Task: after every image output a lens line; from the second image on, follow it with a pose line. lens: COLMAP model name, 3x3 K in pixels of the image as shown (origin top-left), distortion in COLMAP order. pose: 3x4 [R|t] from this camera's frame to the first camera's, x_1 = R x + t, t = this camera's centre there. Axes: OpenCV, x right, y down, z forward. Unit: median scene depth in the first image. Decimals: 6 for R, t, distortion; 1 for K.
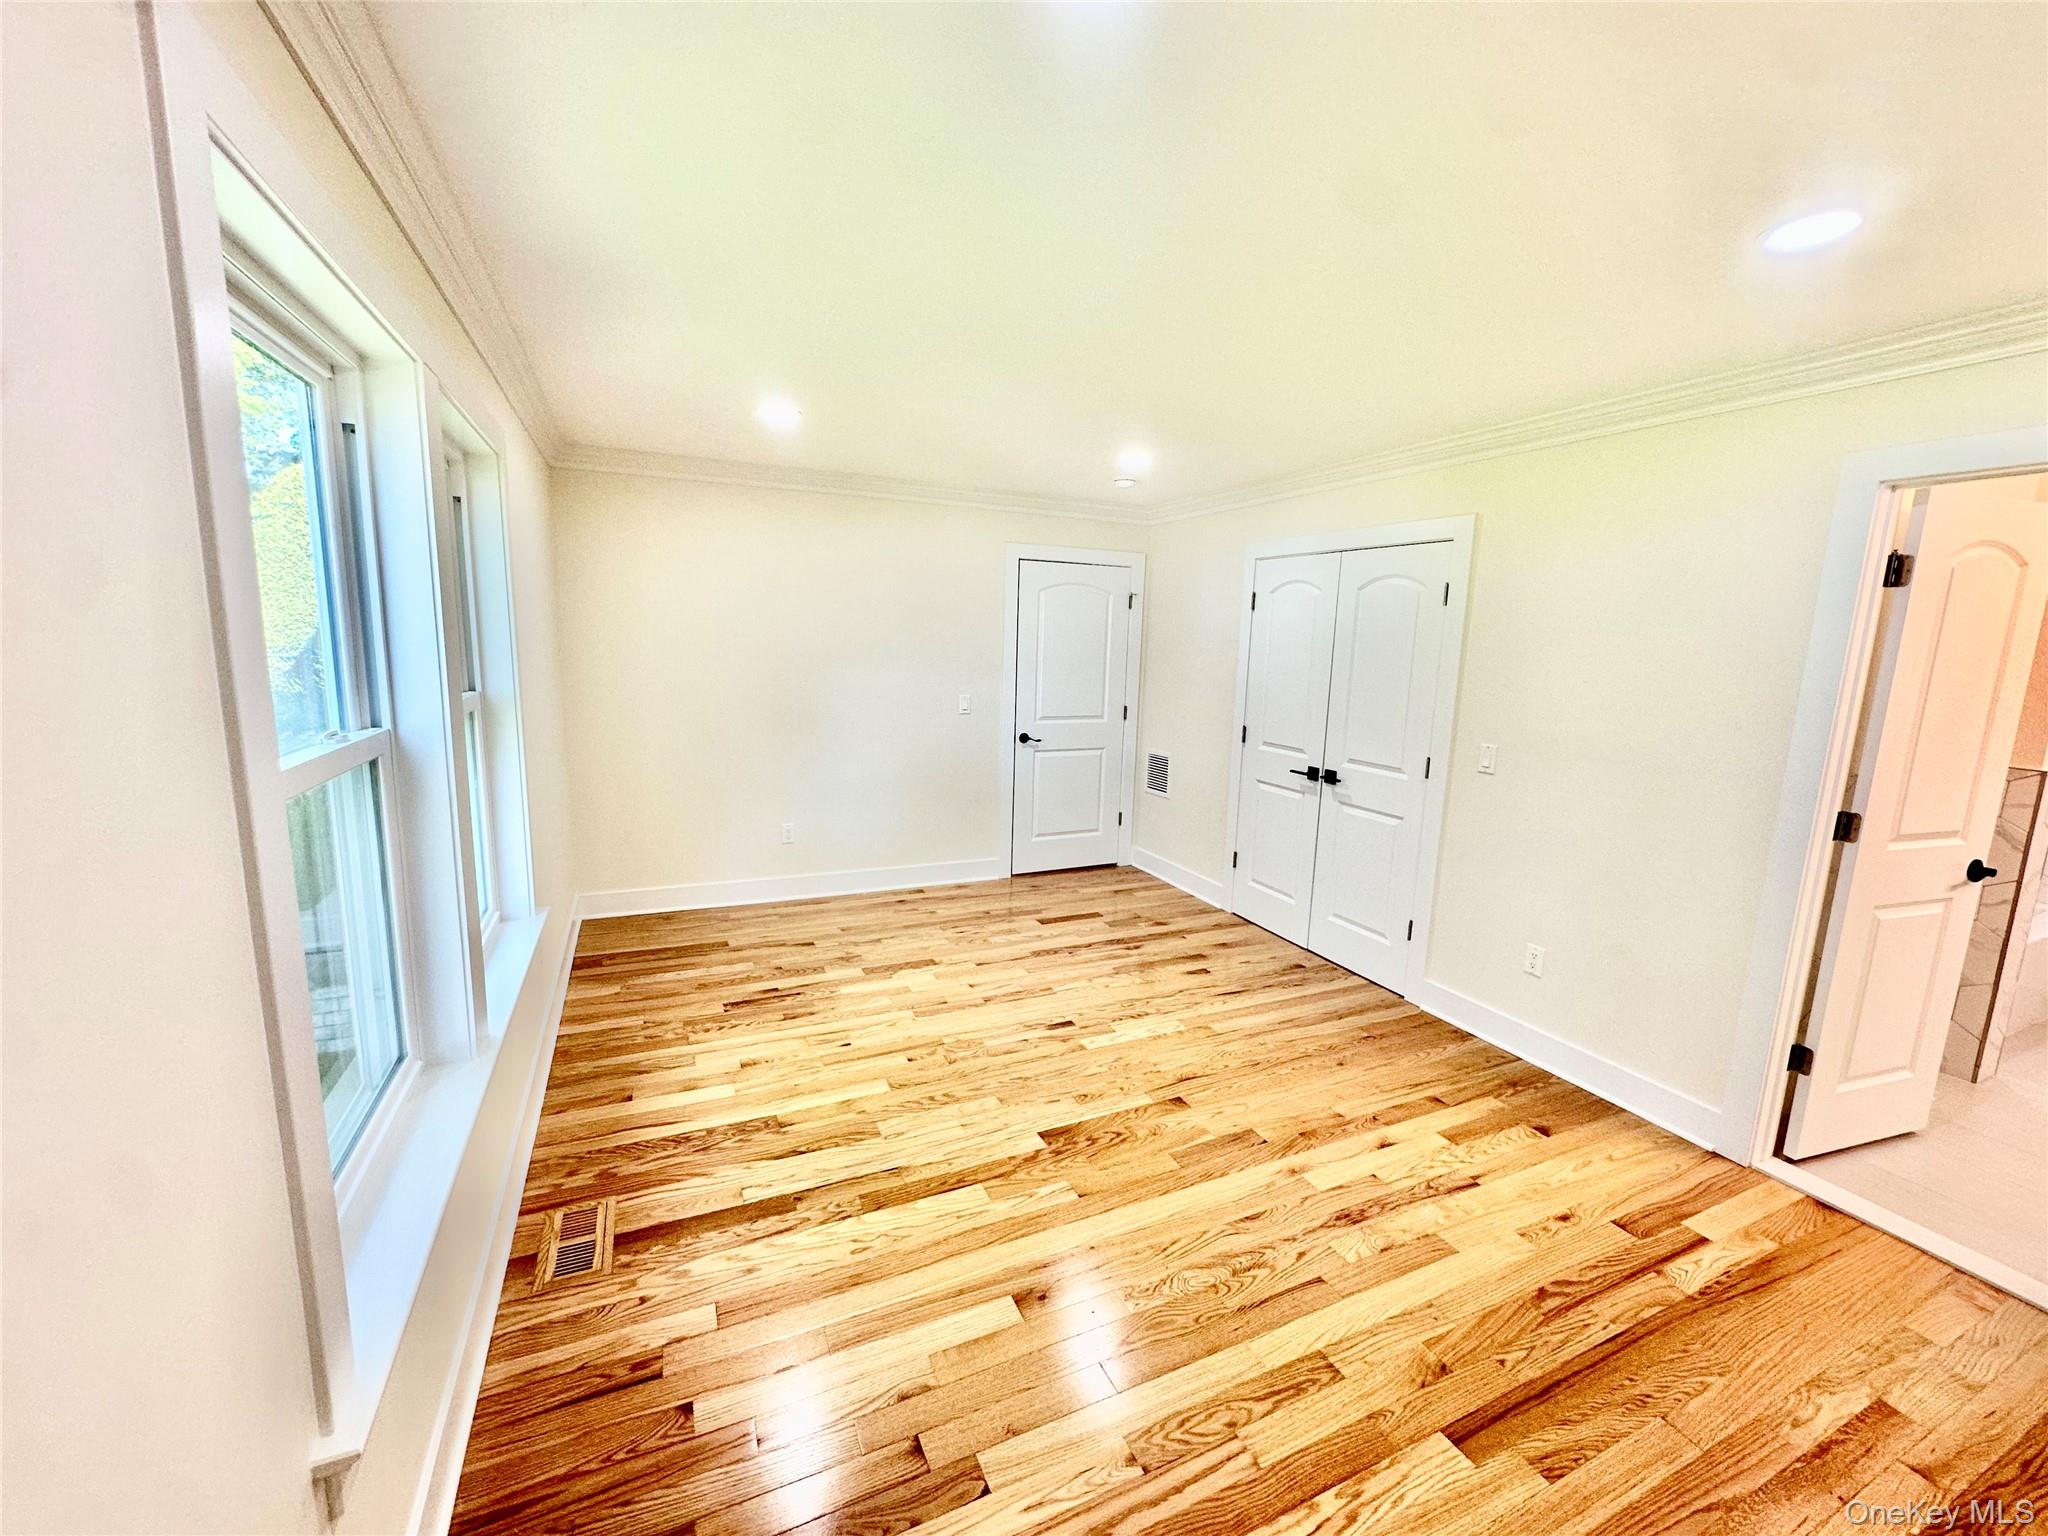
lens RADIAL K [[819.4, 0, 1023.8], [0, 819.4, 770.4], [0, 0, 1]] dist [-0.002947, 0.000582]
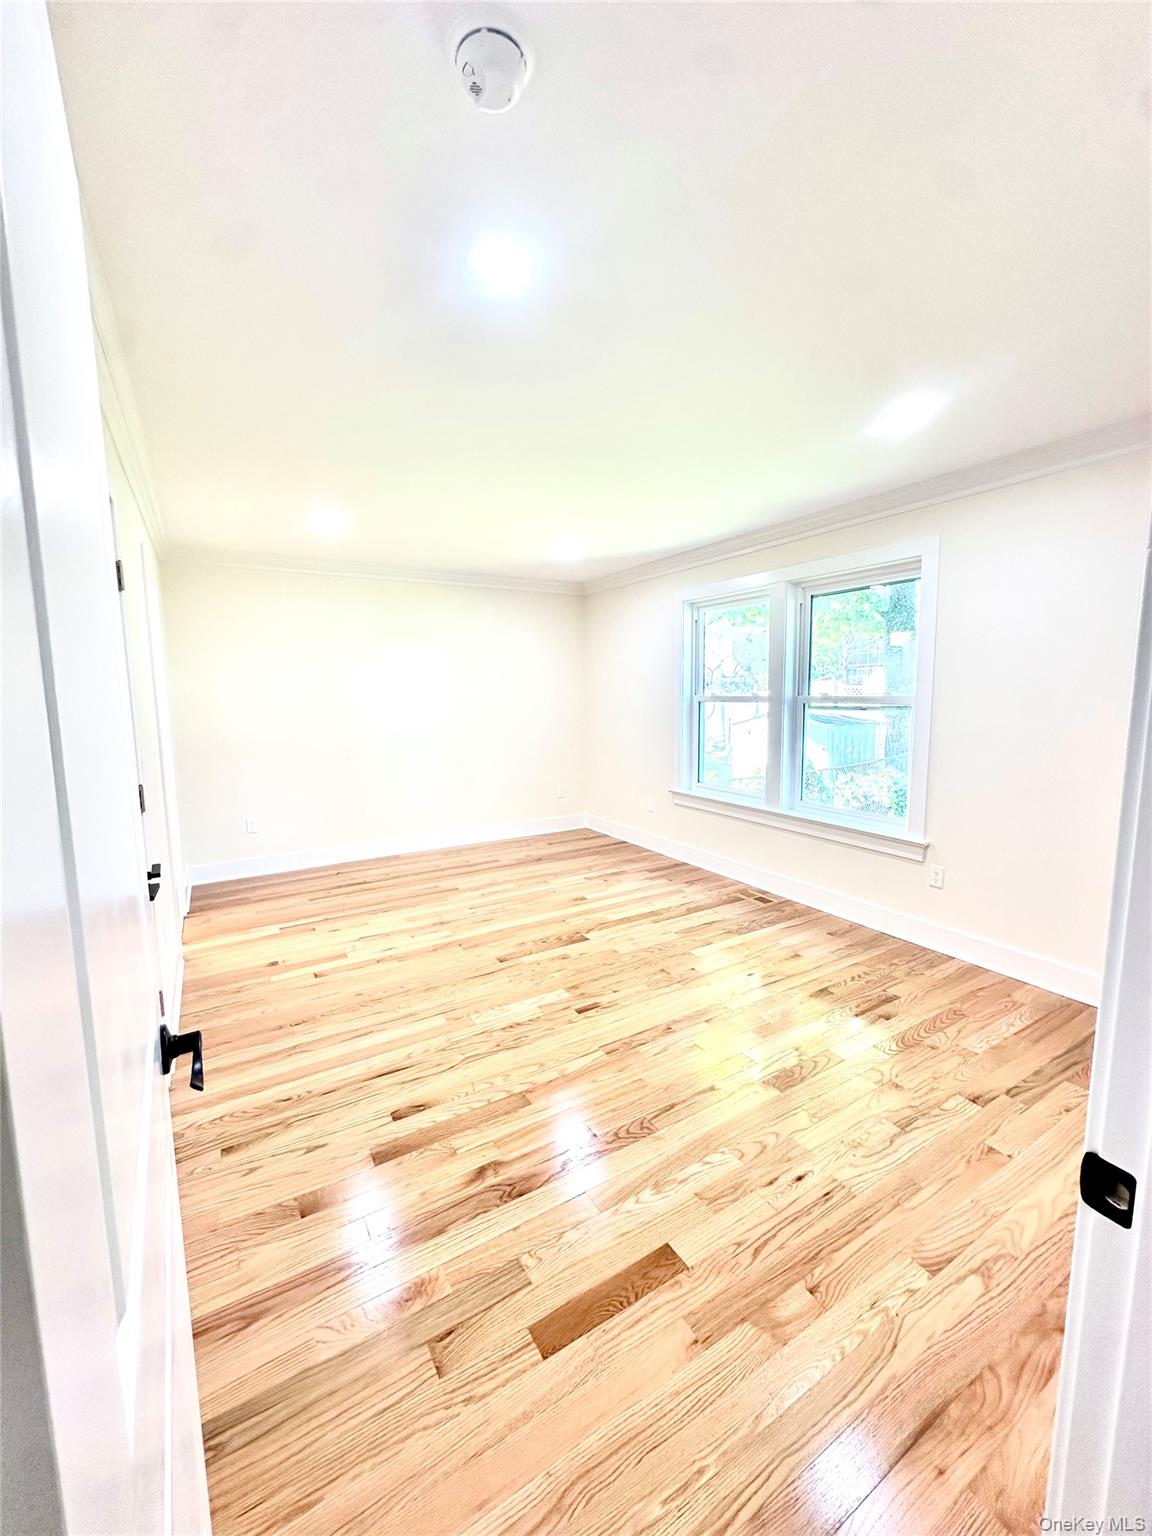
lens RADIAL K [[614.6, 0, 580.8], [0, 614.6, 767.3], [0, 0, 1]] dist [-0.002947, 0.000582]
pose [[-0.992876, -0.002005, -0.119139, 0.173032], [-0.035829, 0.958609, 0.282461, -0.255240], [0.113642, 0.284717, -0.951852, 1.916214]]
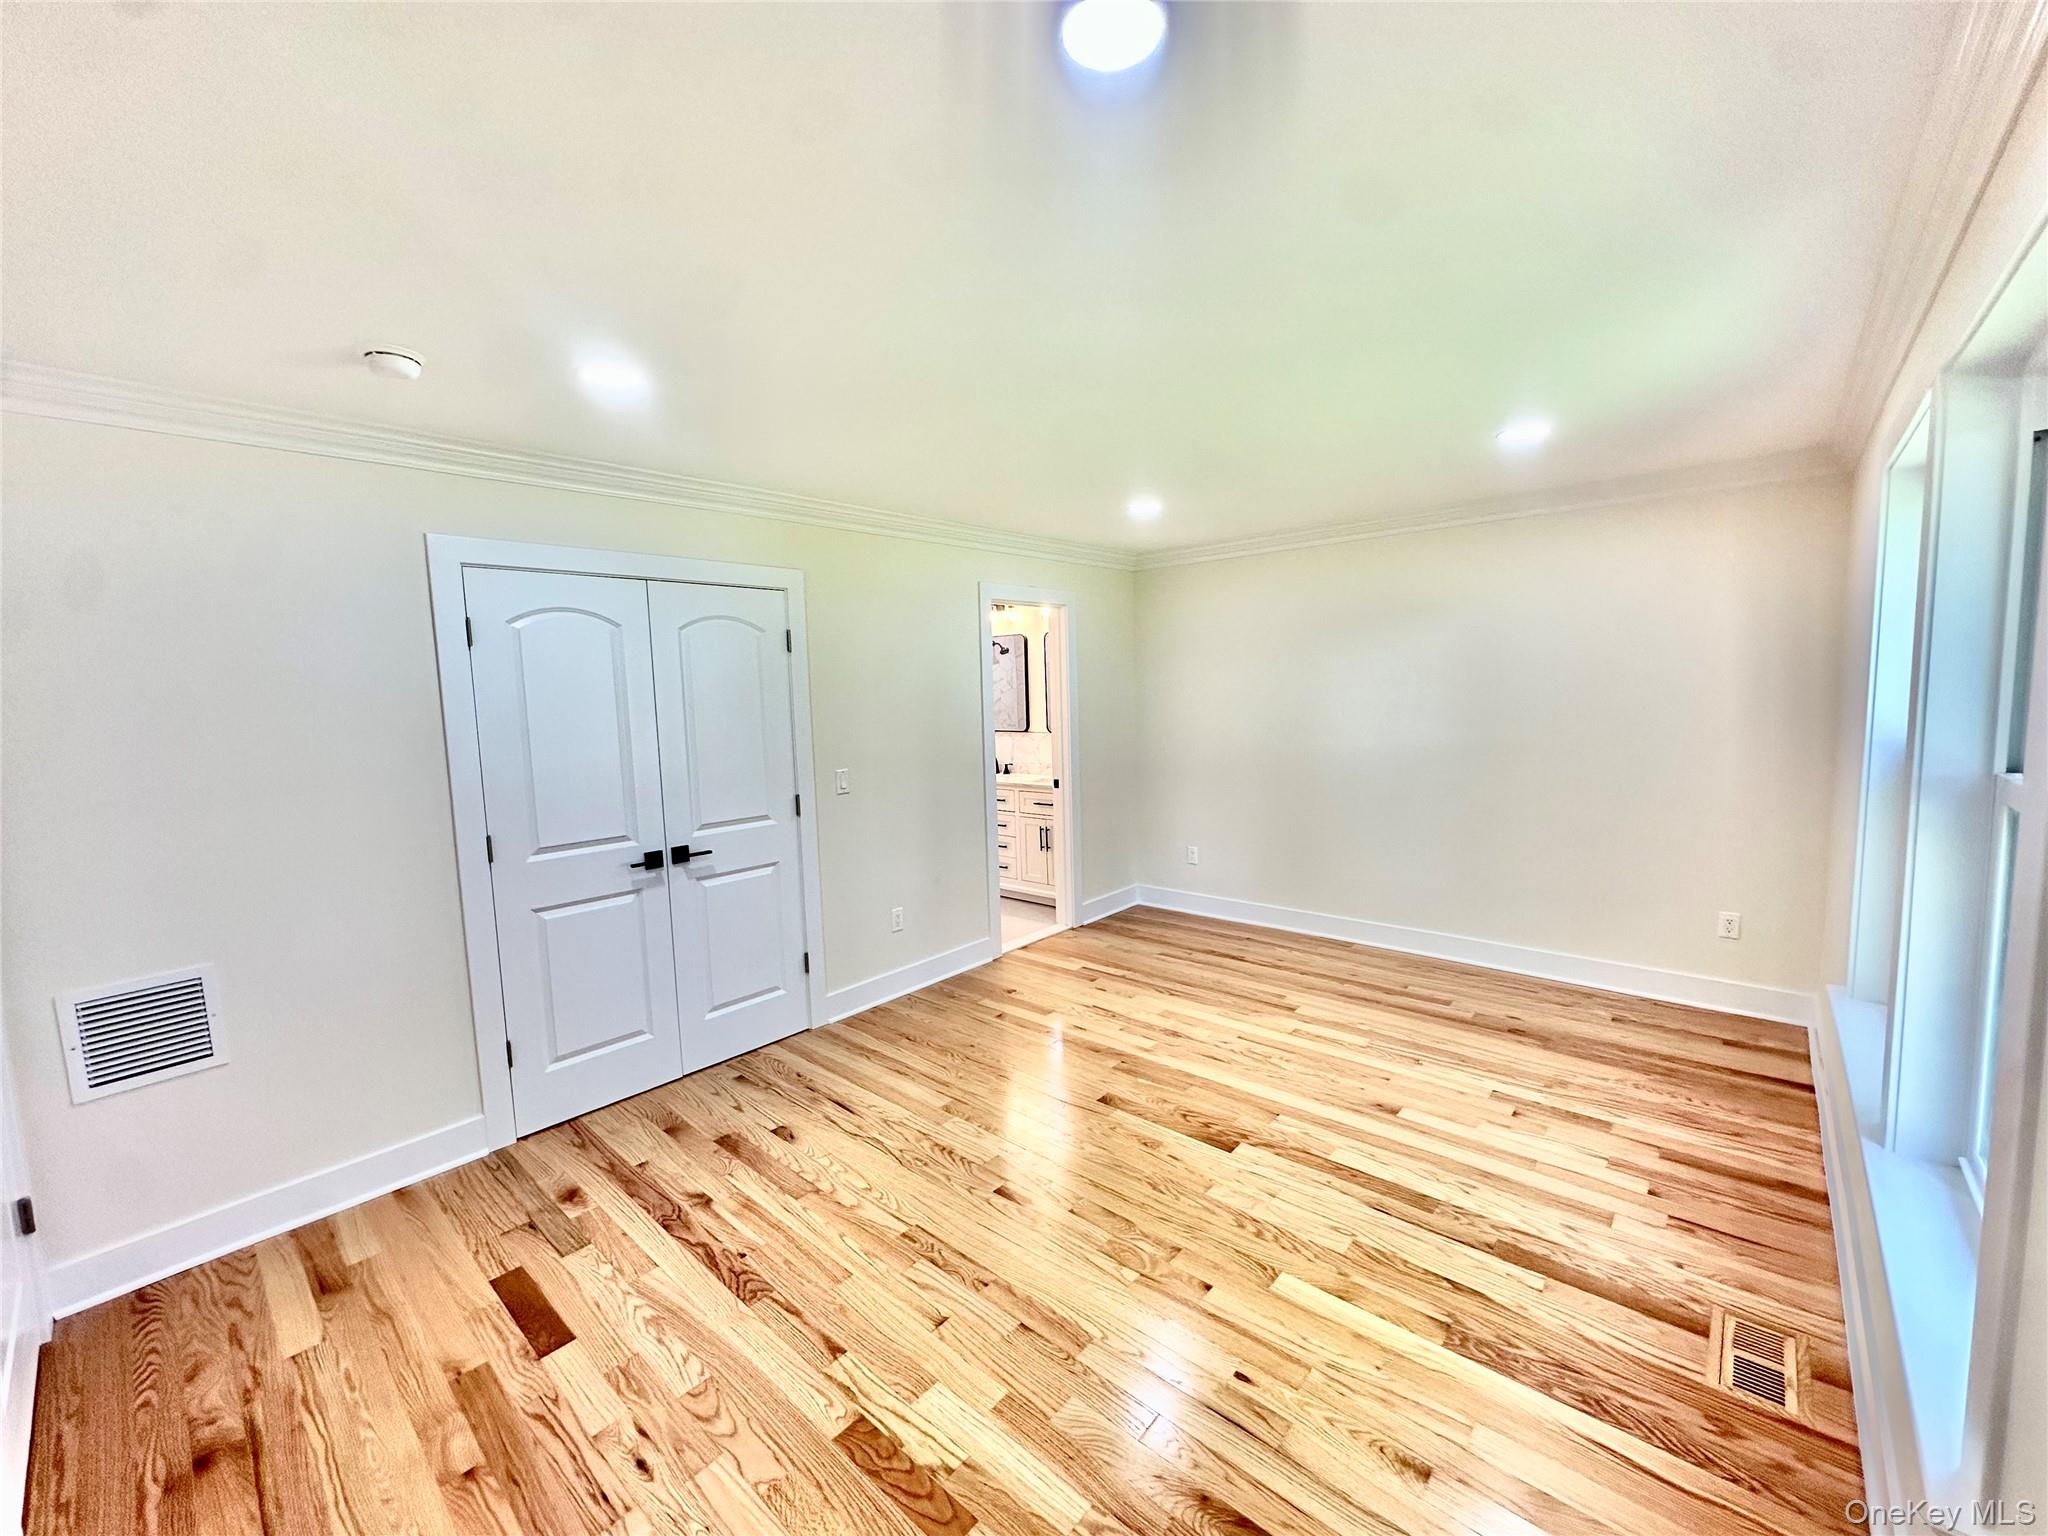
lens RADIAL K [[819.4, 0, 1016.5], [0, 819.4, 760.5], [0, 0, 1]] dist [-0.002947, 0.000582]
pose [[-0.398494, -0.096774, 0.912051, -0.686097], [0.168356, 0.969803, 0.176460, -0.236272], [-0.901587, 0.223868, -0.370168, 1.348650]]
